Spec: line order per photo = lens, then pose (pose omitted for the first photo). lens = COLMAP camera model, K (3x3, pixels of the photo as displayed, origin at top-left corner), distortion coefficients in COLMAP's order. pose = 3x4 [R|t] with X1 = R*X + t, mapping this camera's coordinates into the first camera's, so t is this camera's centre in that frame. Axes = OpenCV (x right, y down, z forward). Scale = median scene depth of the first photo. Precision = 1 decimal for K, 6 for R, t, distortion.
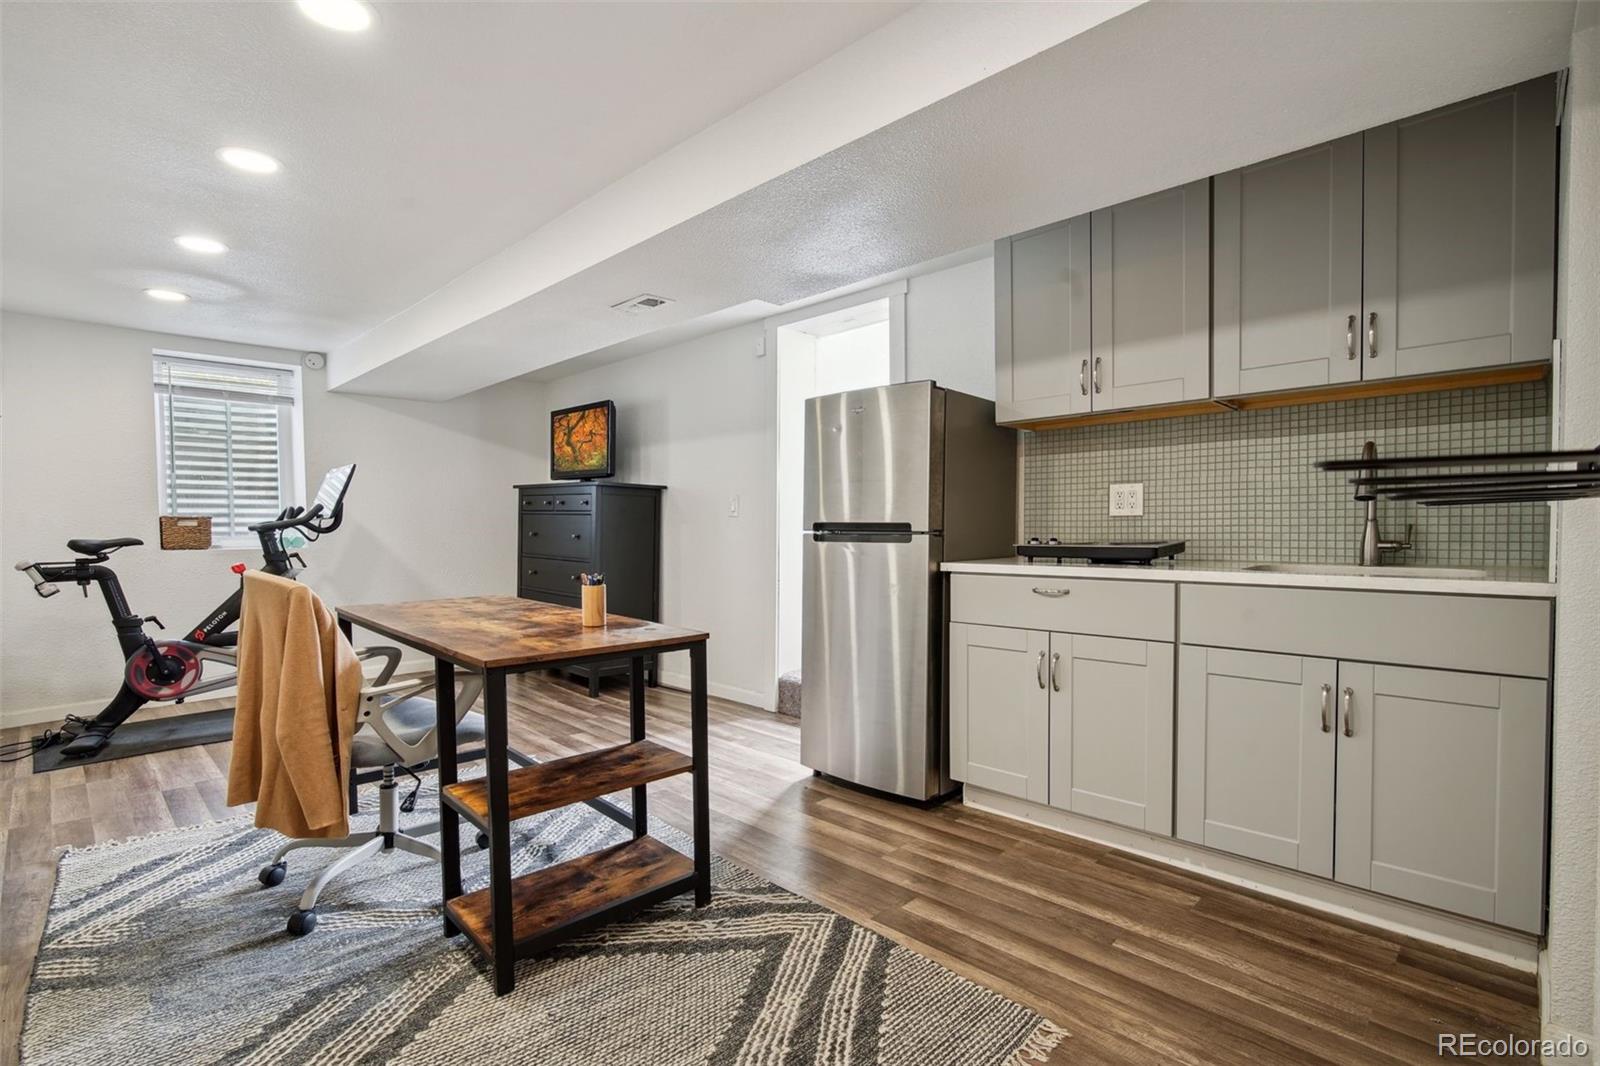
lens RADIAL K [[742.6, 0, 796.9], [0, 742.6, 534.0], [0, 0, 1]] dist [-0.008893, 0.001784]
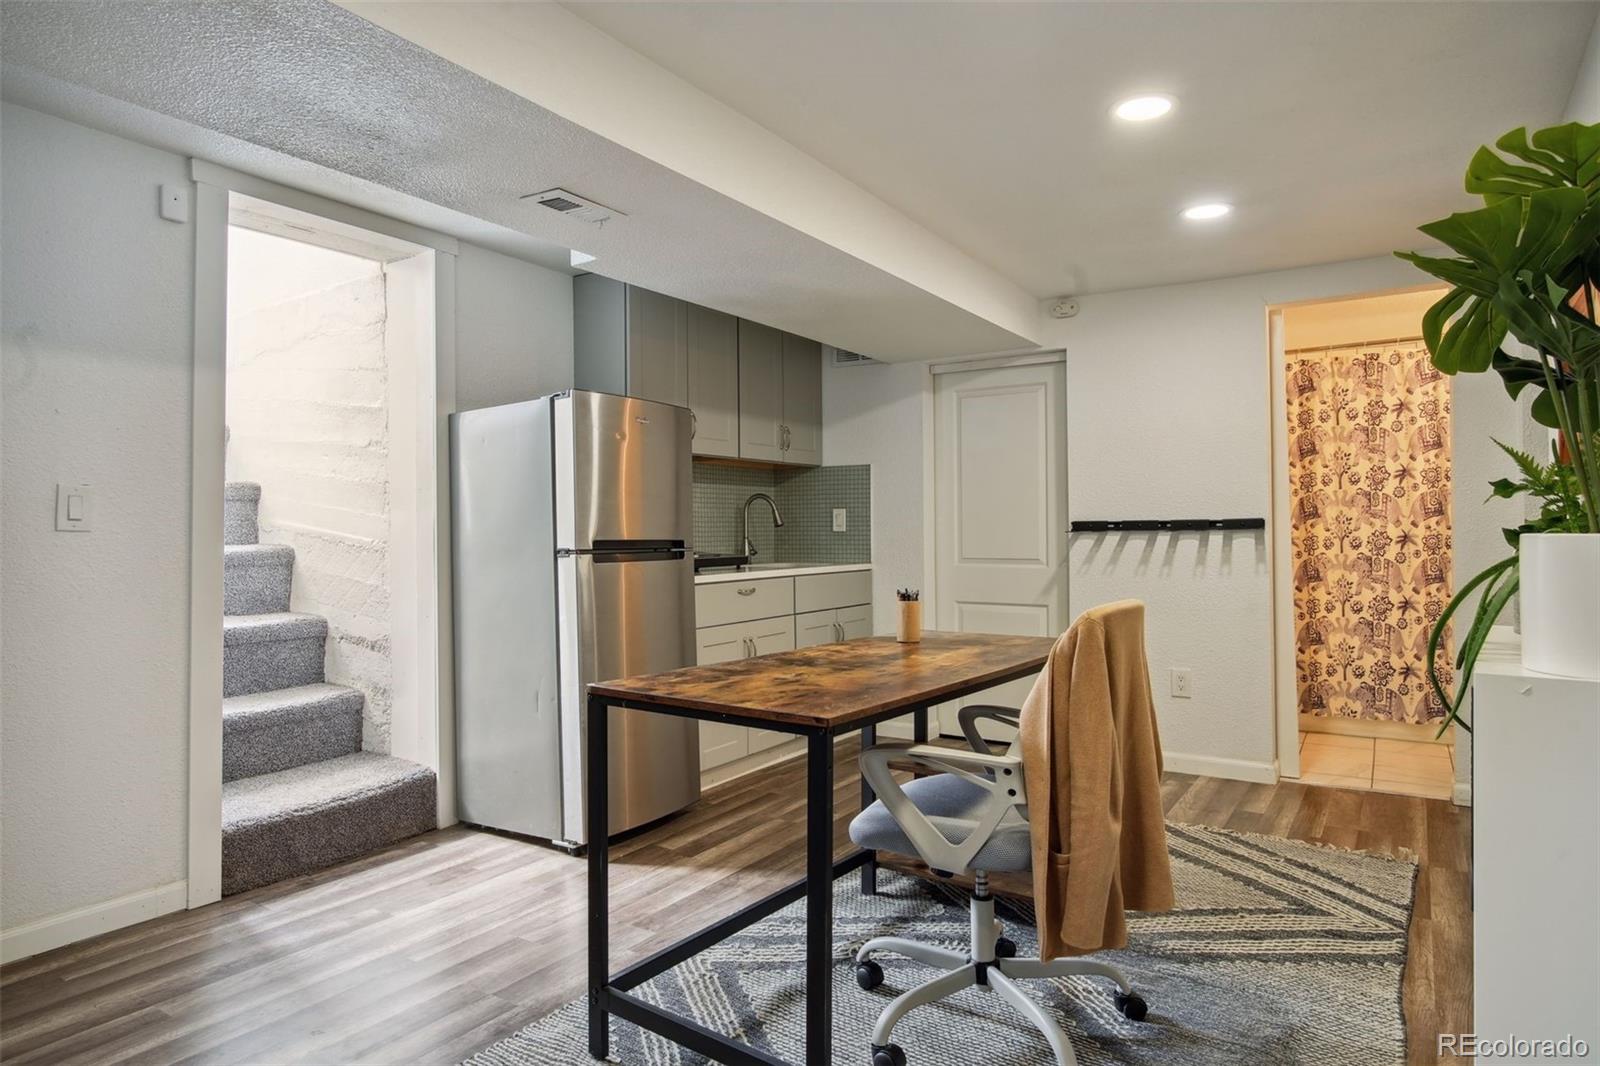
lens RADIAL K [[917.0, 0, 798.1], [0, 917.0, 533.5], [0, 0, 1]] dist [0.005614, 0.000519]
pose [[-0.182554, 0.007148, 0.983170, -1.190928], [0.018907, 0.999814, -0.003758, -0.016321], [-0.983014, 0.017903, -0.182655, 1.128329]]
